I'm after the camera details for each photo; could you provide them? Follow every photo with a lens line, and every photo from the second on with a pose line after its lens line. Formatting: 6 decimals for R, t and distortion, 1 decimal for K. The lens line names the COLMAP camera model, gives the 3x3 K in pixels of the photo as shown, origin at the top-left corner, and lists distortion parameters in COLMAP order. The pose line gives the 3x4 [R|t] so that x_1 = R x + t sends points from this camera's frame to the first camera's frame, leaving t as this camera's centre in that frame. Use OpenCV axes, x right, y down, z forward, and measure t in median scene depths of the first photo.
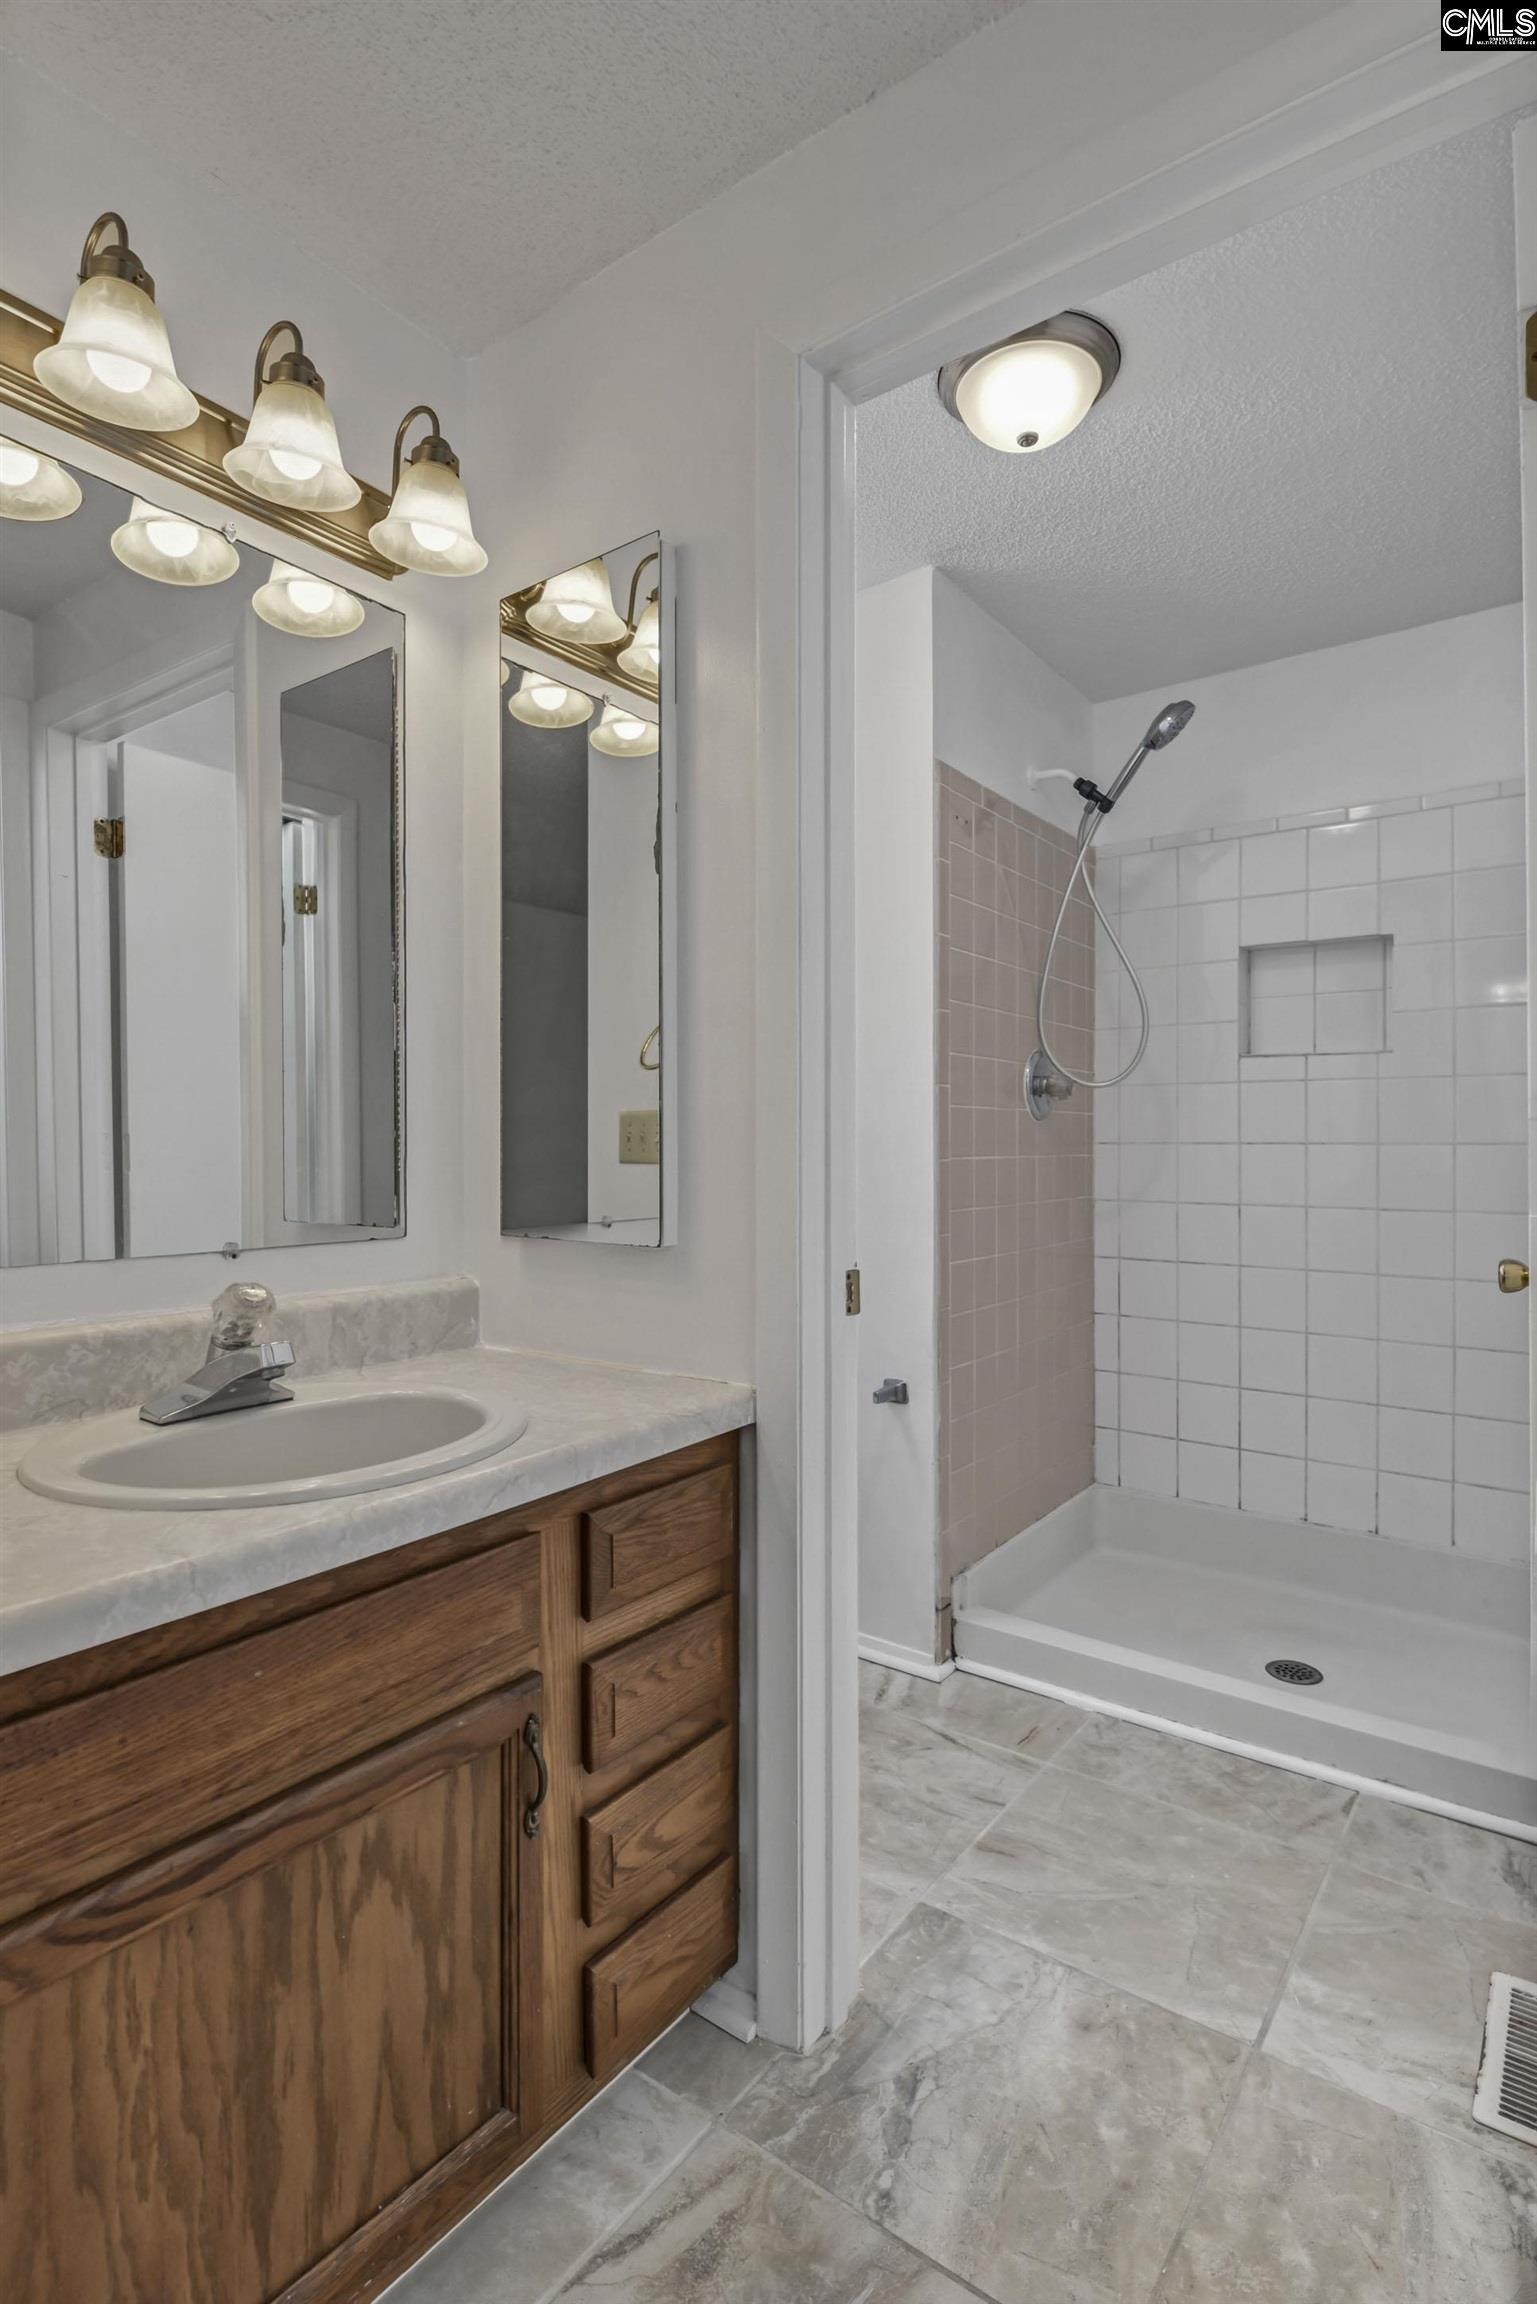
lens RADIAL K [[1136.5, 0, 779.0], [0, 1136.5, 1139.9], [0, 0, 1]] dist [-0.001270, -0.005920]
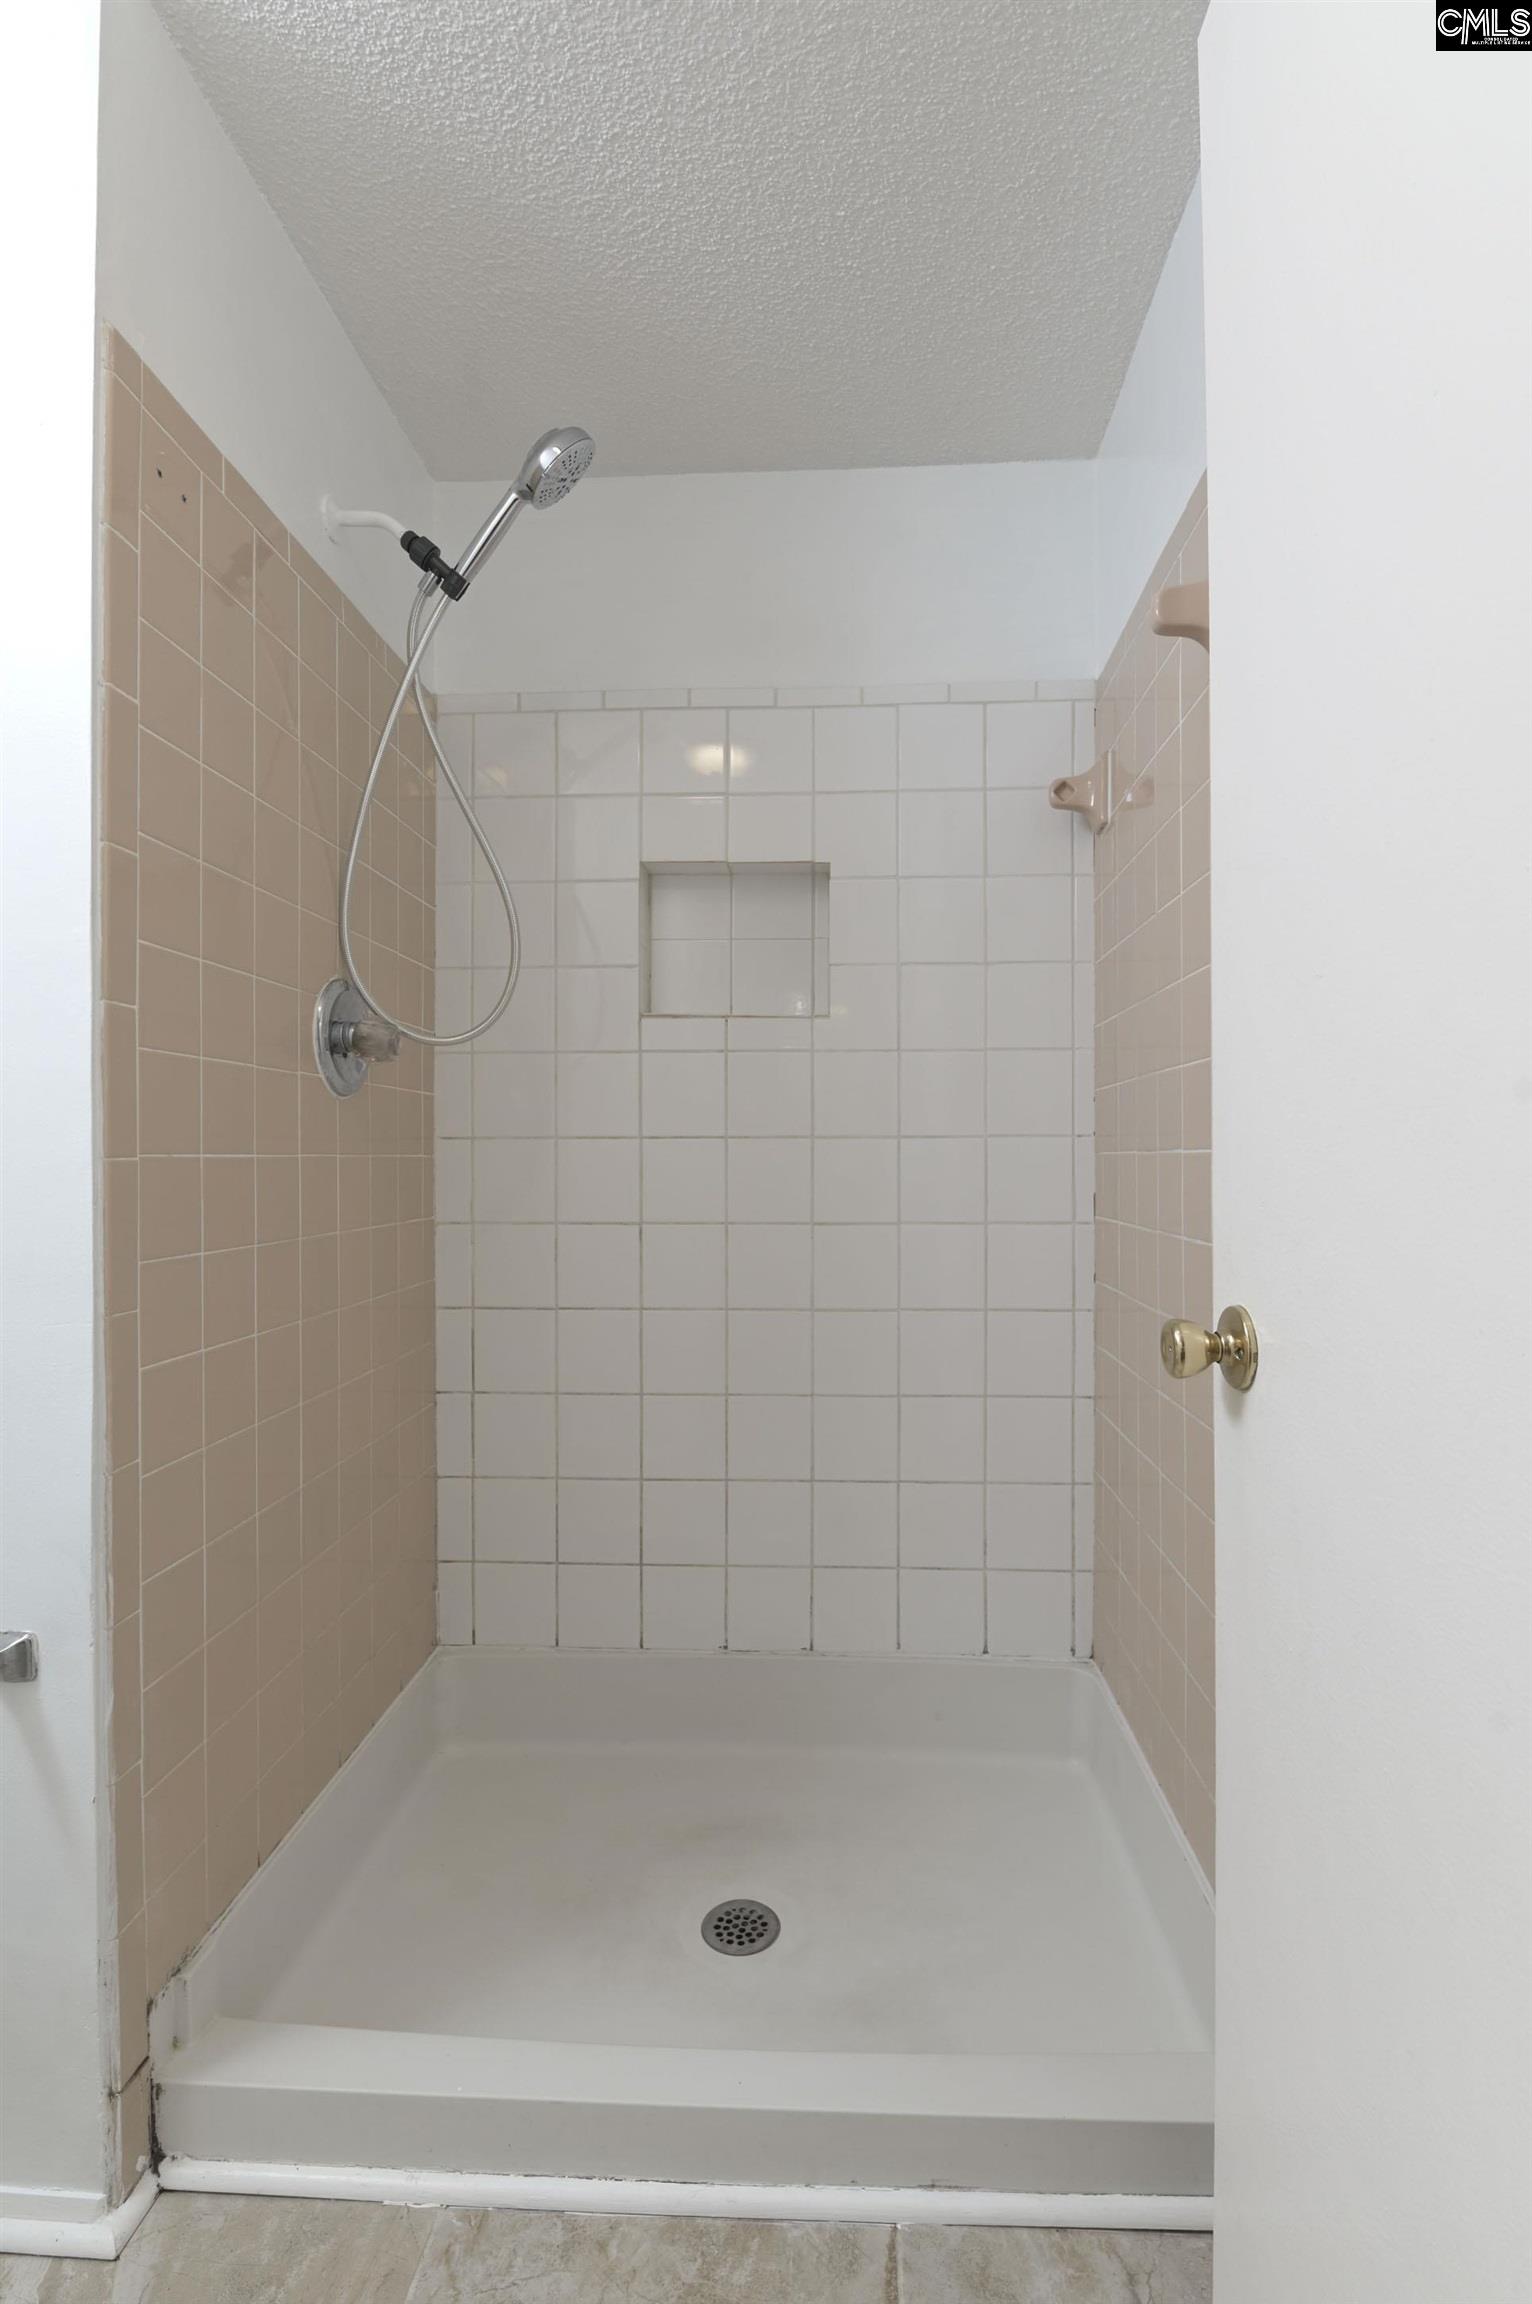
lens RADIAL K [[1136.5, 0, 785.5], [0, 1136.5, 1142.1], [0, 0, 1]] dist [-0.001270, -0.005920]
pose [[0.841702, 0.000370, 0.539942, 0.102322], [0.004456, 0.999961, -0.007631, 0.012380], [-0.539924, 0.008829, 0.841667, 0.370991]]
